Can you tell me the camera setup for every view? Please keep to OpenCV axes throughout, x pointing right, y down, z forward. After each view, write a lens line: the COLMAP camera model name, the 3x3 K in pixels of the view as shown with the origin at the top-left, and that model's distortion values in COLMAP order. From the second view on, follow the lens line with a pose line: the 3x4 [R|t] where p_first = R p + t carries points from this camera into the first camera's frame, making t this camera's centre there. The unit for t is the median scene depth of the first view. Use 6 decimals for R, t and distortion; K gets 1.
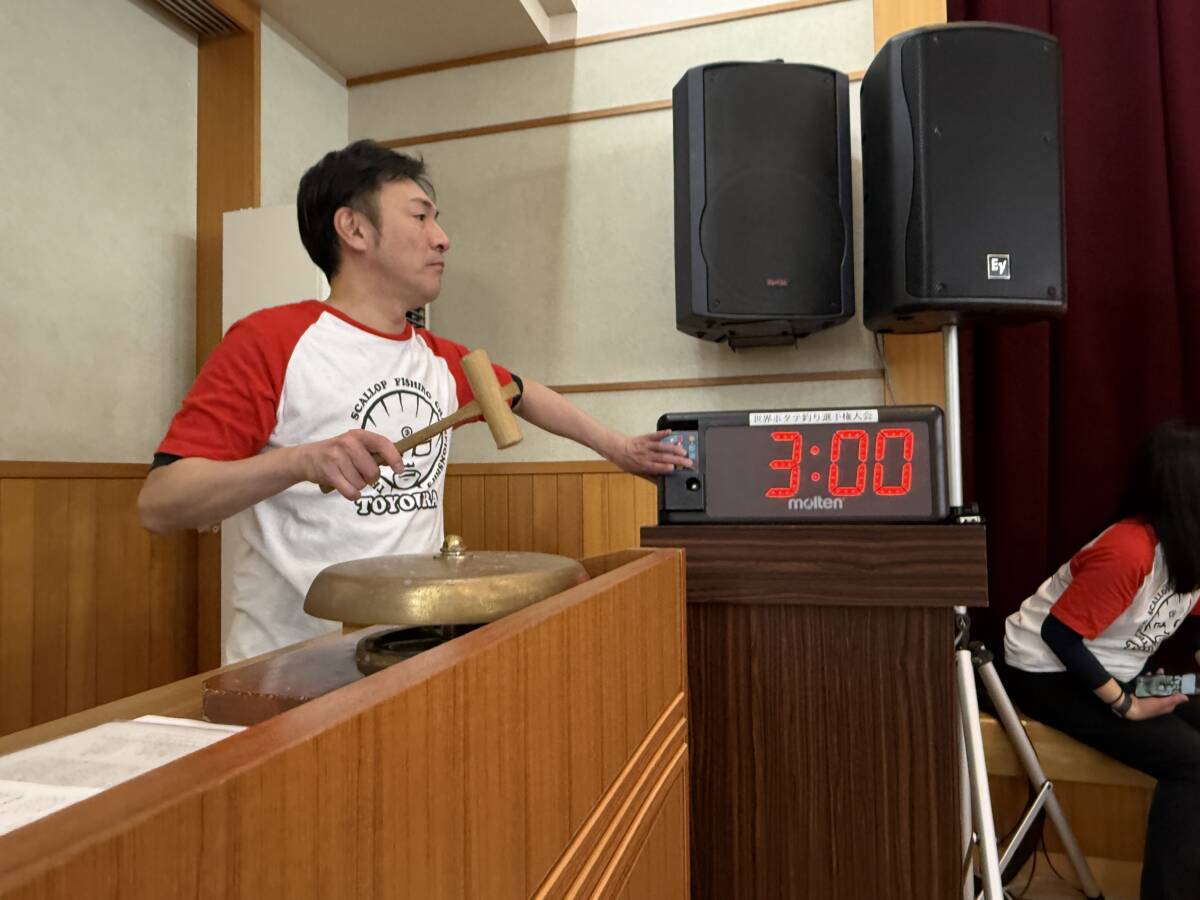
lens RADIAL K [[837.2, 0, 598.9], [0, 837.2, 454.8], [0, 0, 1]] dist [0.005561, 0.001831]
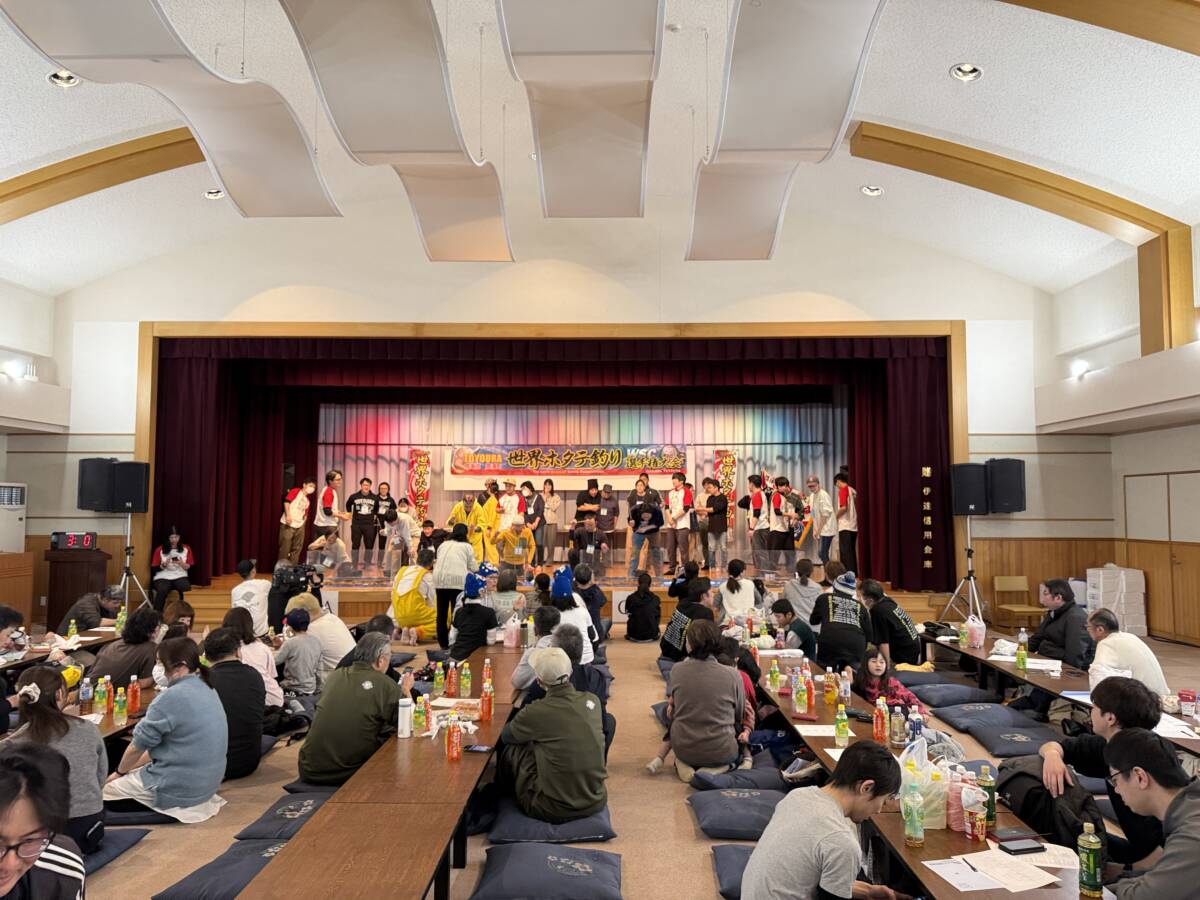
lens RADIAL K [[853.9, 0, 600.0], [0, 853.9, 450.0], [0, 0, 1]] dist [0.060261, -0.074380]
pose [[0.971266, 0.034555, 0.235476, 1.750261], [-0.027359, 0.999056, -0.033757, -0.385957], [-0.236420, 0.026345, 0.971294, -4.358287]]
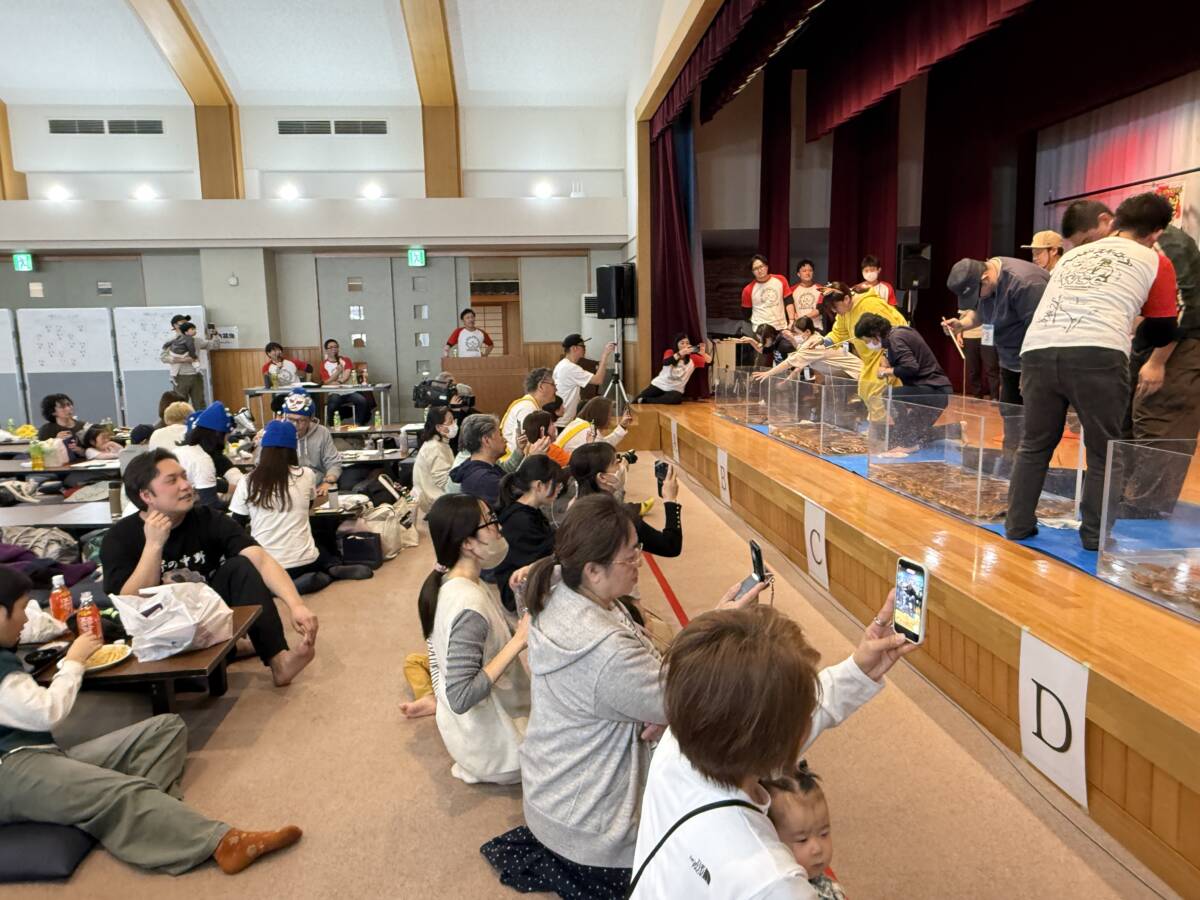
lens RADIAL K [[837.2, 0, 598.9], [0, 837.2, 454.8], [0, 0, 1]] dist [0.005561, 0.001831]
pose [[-0.354959, -0.131227, 0.925626, -0.442226], [-0.010311, 0.990589, 0.136483, -0.220148], [-0.934825, 0.038902, -0.352971, -1.577018]]
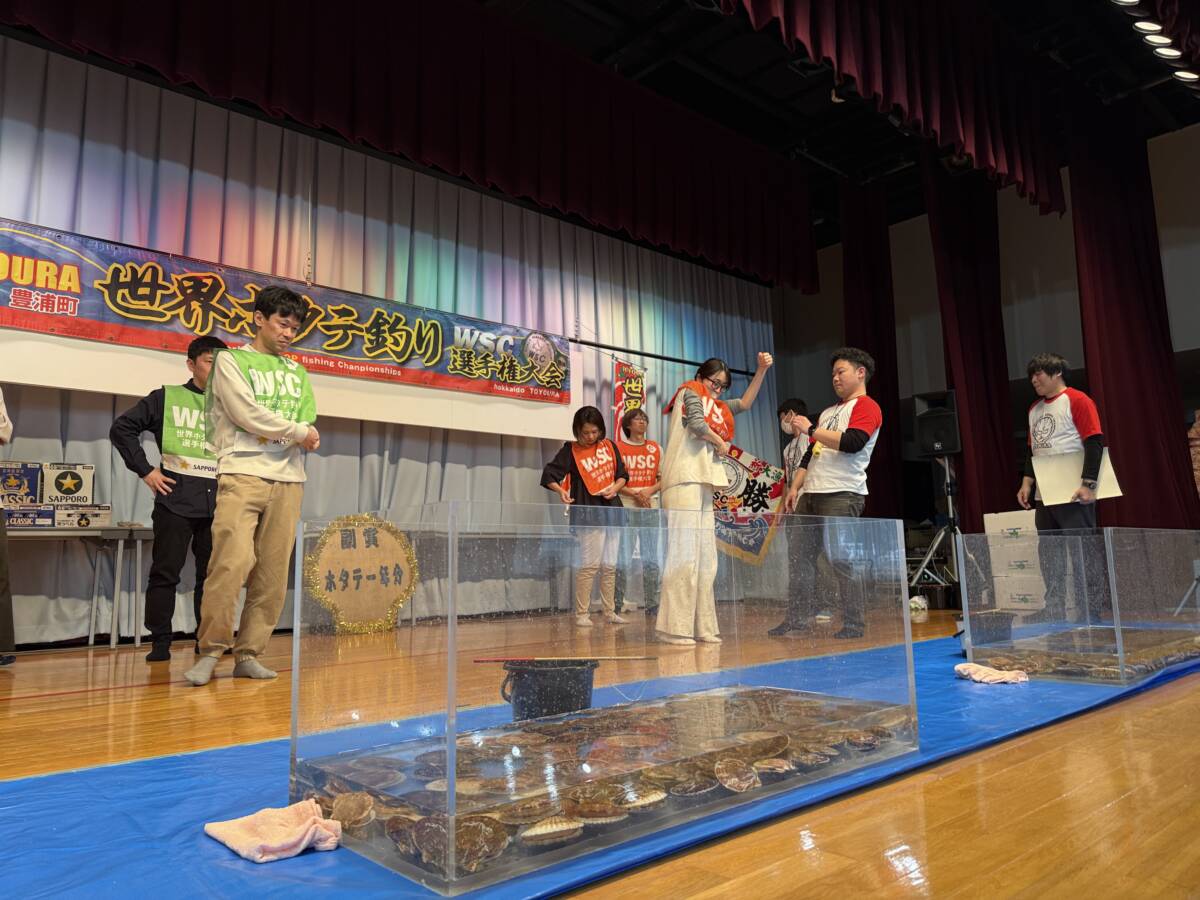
lens RADIAL K [[848.1, 0, 600.0], [0, 848.1, 450.0], [0, 0, 1]] dist [0.091119, -0.156078]
pose [[0.531757, 0.119286, 0.838454, 1.626162], [-0.015668, 0.991247, -0.131087, 0.103254], [-0.846752, 0.056569, 0.528972, 0.485191]]
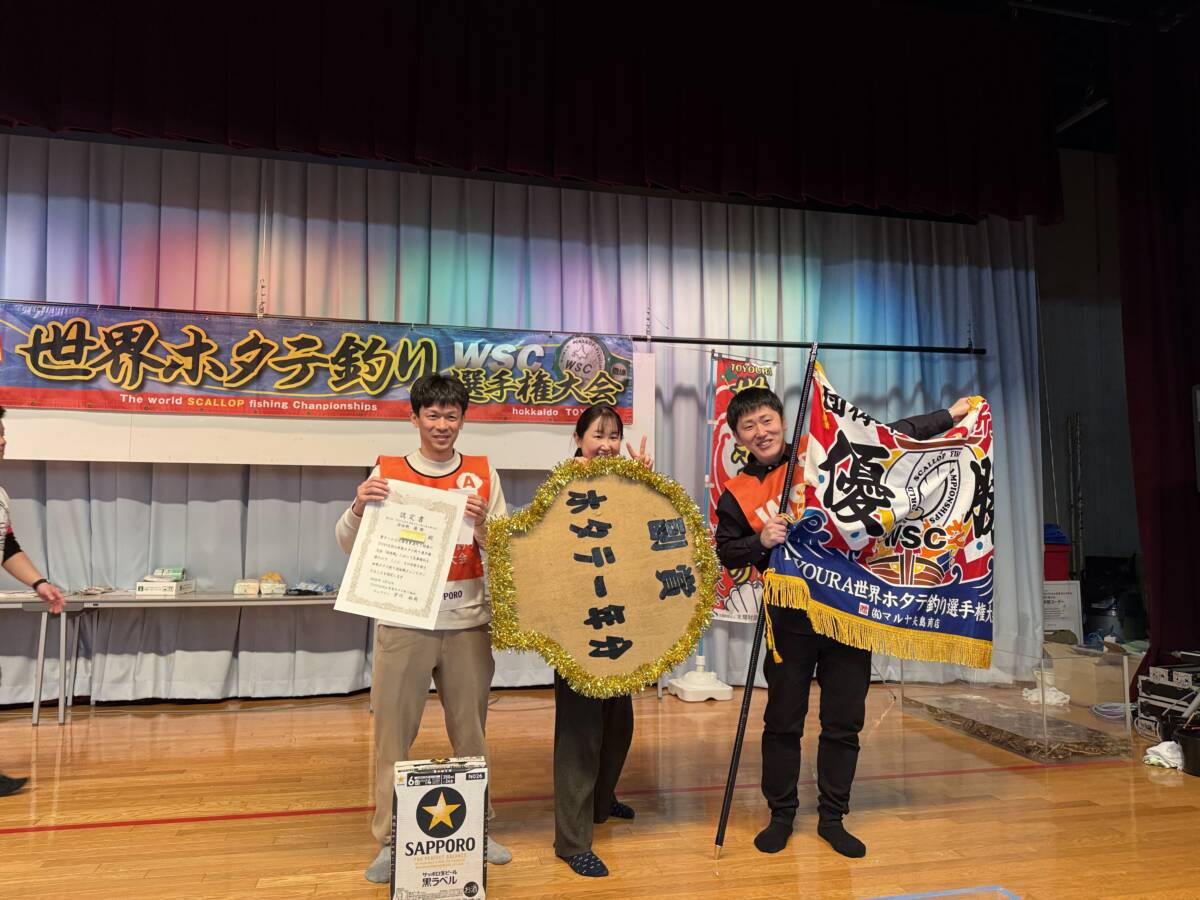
lens RADIAL K [[853.9, 0, 600.0], [0, 853.9, 450.0], [0, 0, 1]] dist [0.060261, -0.074380]
pose [[0.880241, 0.068133, 0.469610, 2.900992], [-0.038357, 0.996616, -0.072696, -0.205701], [-0.472974, 0.045977, 0.879876, 0.172922]]
